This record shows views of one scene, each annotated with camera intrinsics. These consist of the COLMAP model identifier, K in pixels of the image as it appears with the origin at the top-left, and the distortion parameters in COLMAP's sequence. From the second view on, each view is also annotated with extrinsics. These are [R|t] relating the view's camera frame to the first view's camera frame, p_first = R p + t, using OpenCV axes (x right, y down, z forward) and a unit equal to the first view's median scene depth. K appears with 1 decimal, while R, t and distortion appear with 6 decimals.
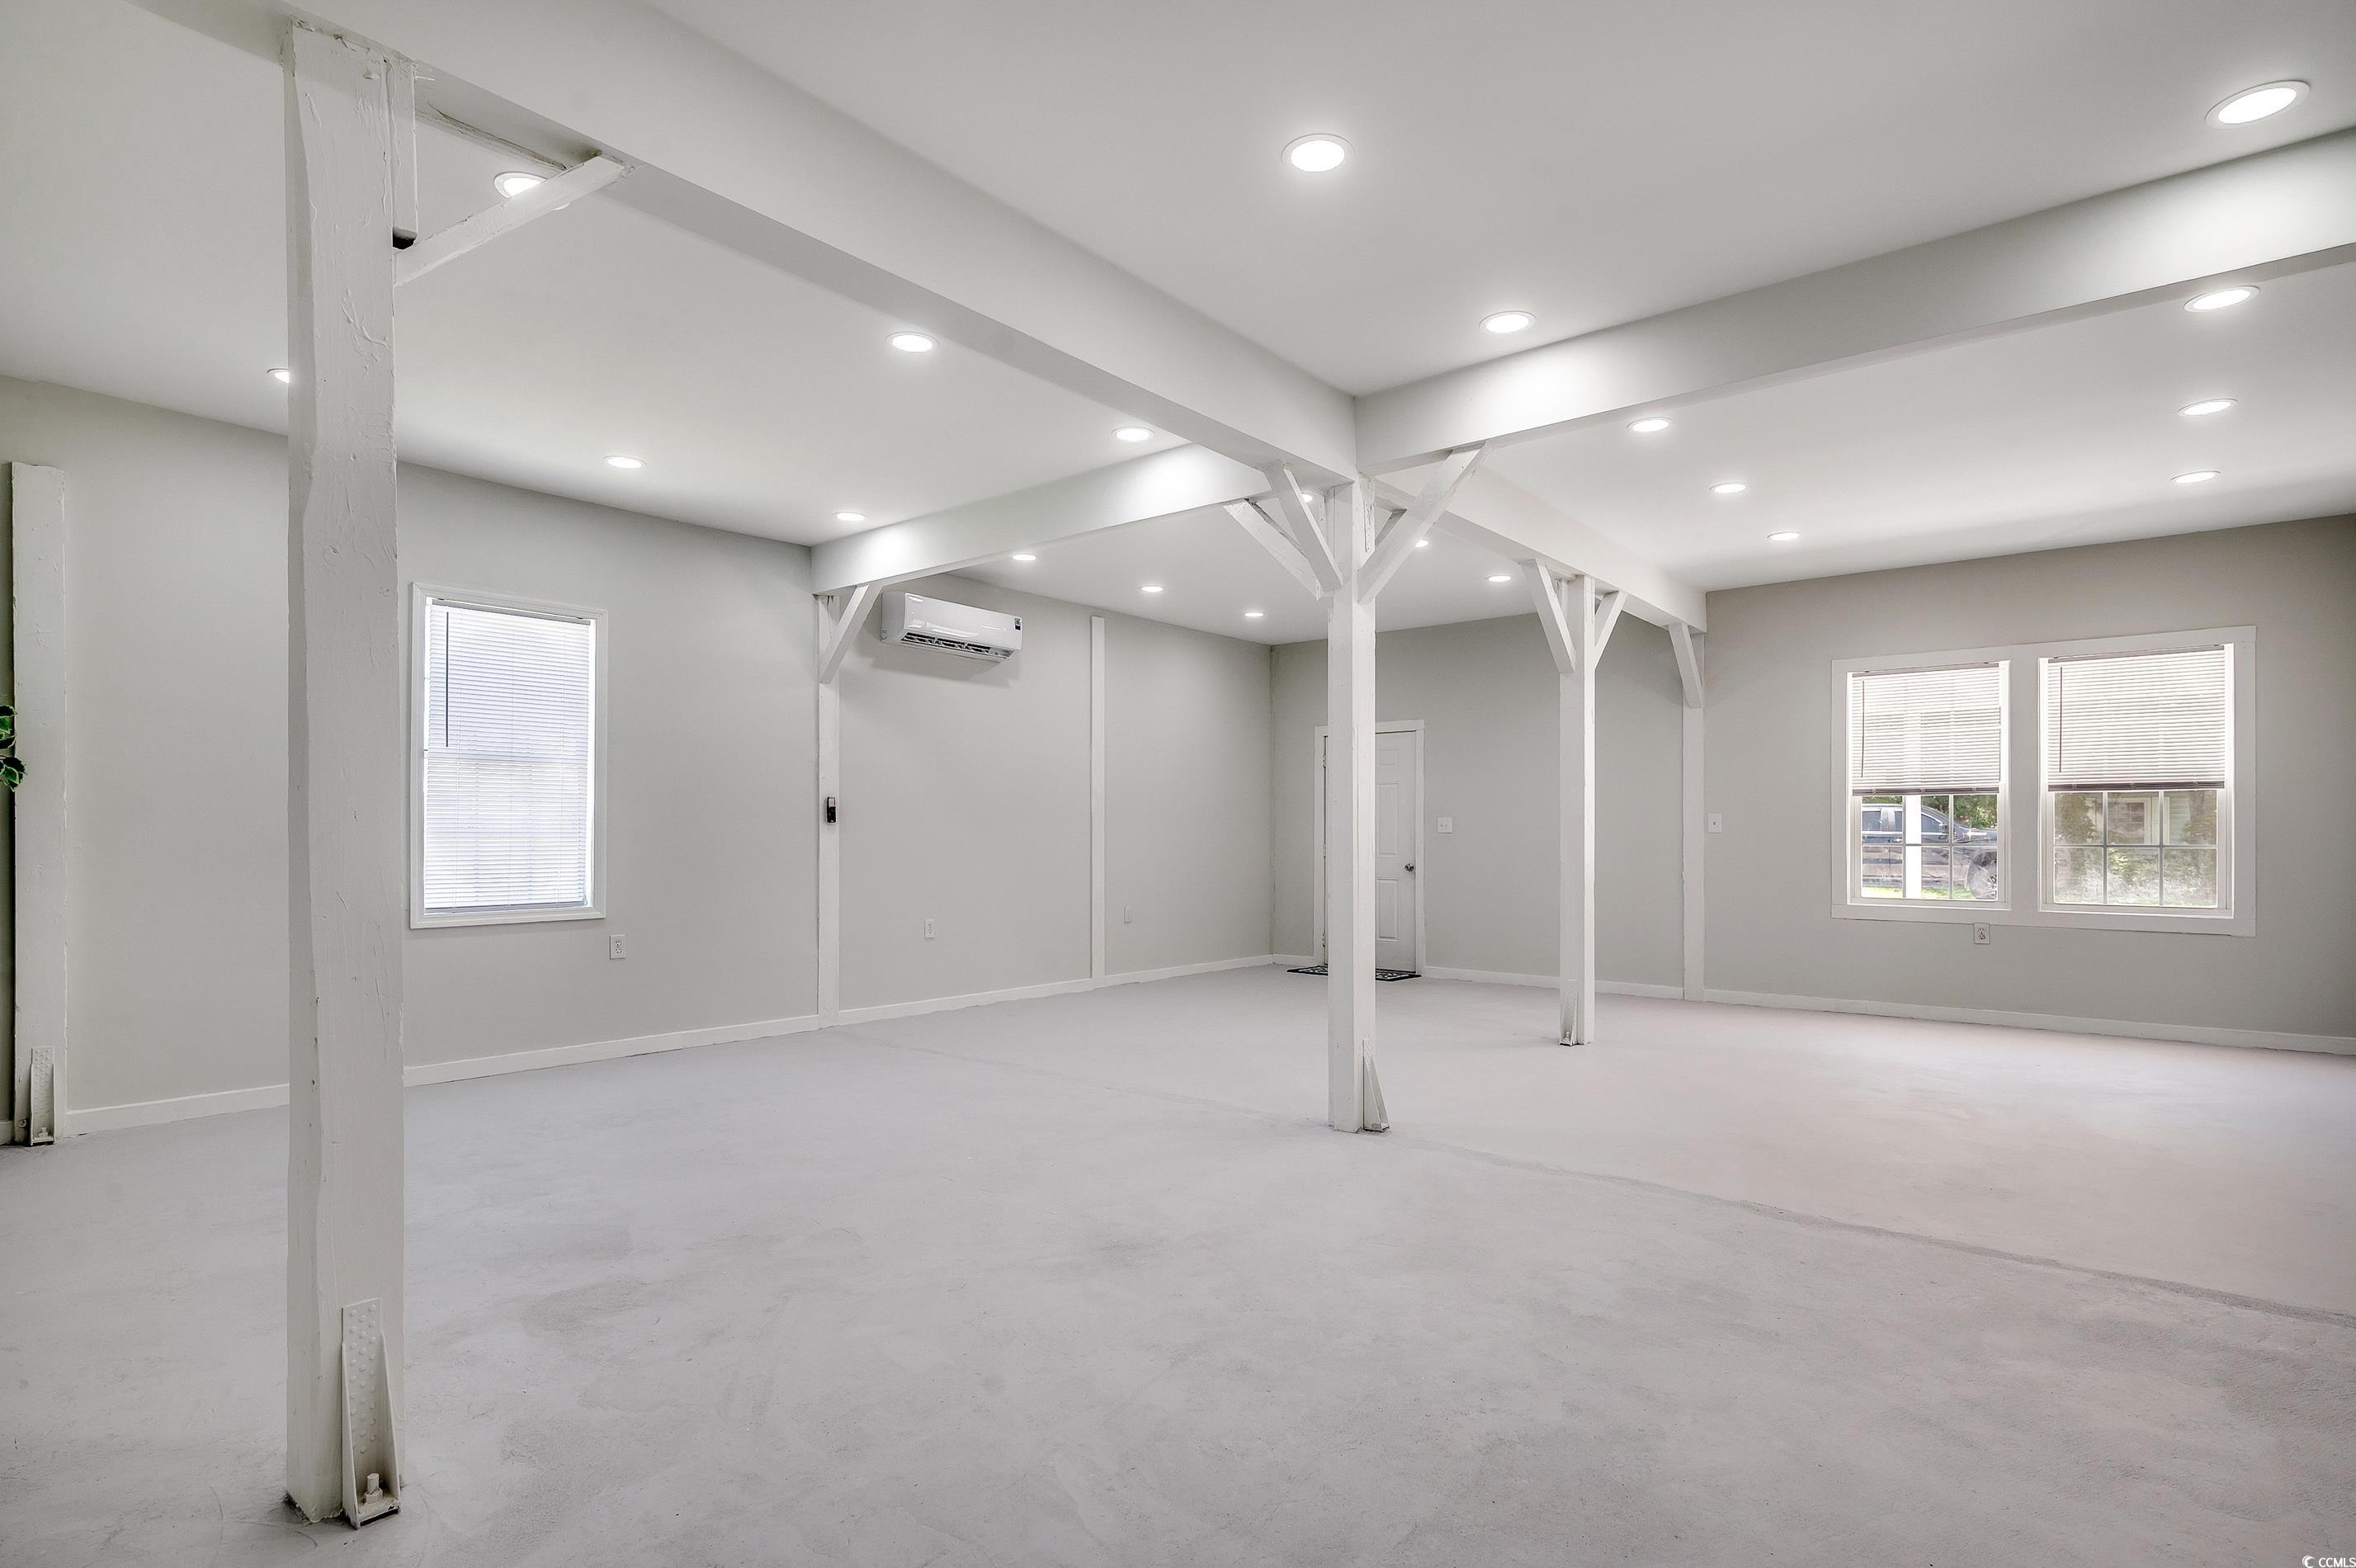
lens RADIAL K [[1149.3, 0, 1143.3], [0, 1149.3, 830.8], [0, 0, 1]] dist [-0.000096, 0.002181]
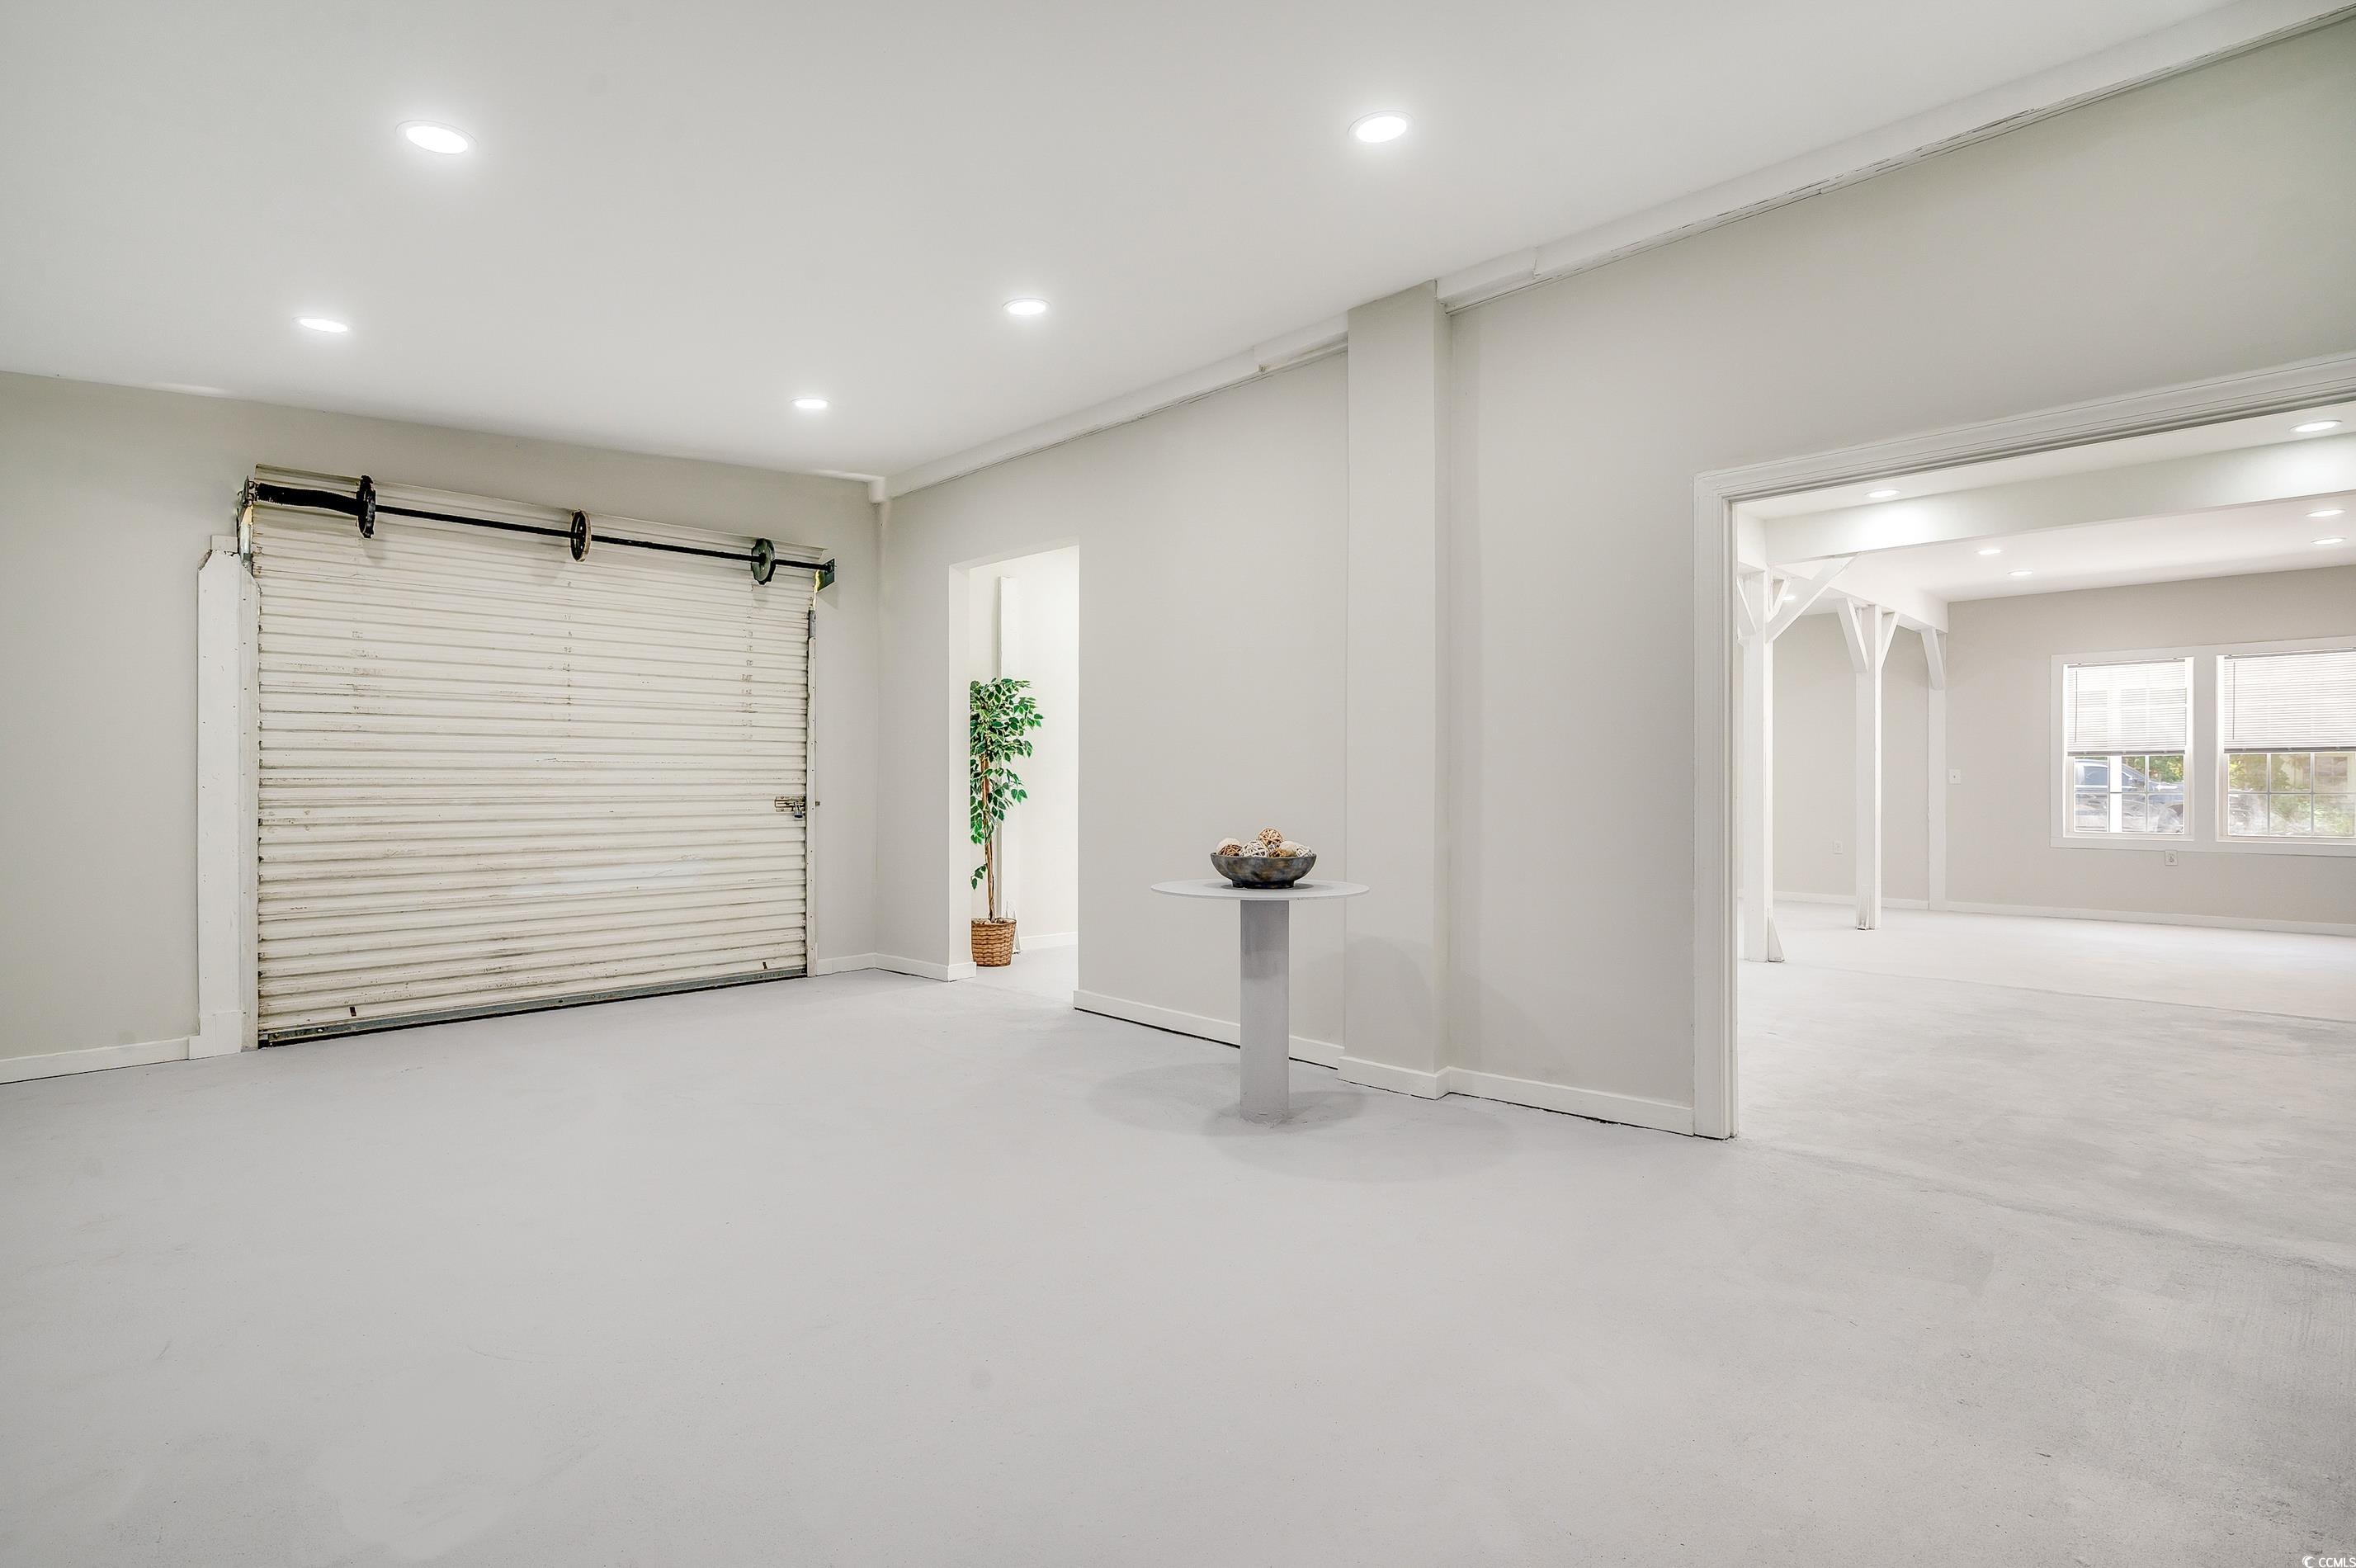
lens RADIAL K [[1149.3, 0, 1164.0], [0, 1149.3, 788.4], [0, 0, 1]] dist [-0.000096, 0.002181]
pose [[0.996018, 0.001549, -0.089138, -0.334063], [-0.001266, 0.999994, 0.003225, 0.004260], [0.089143, -0.003100, 0.996014, -0.459183]]
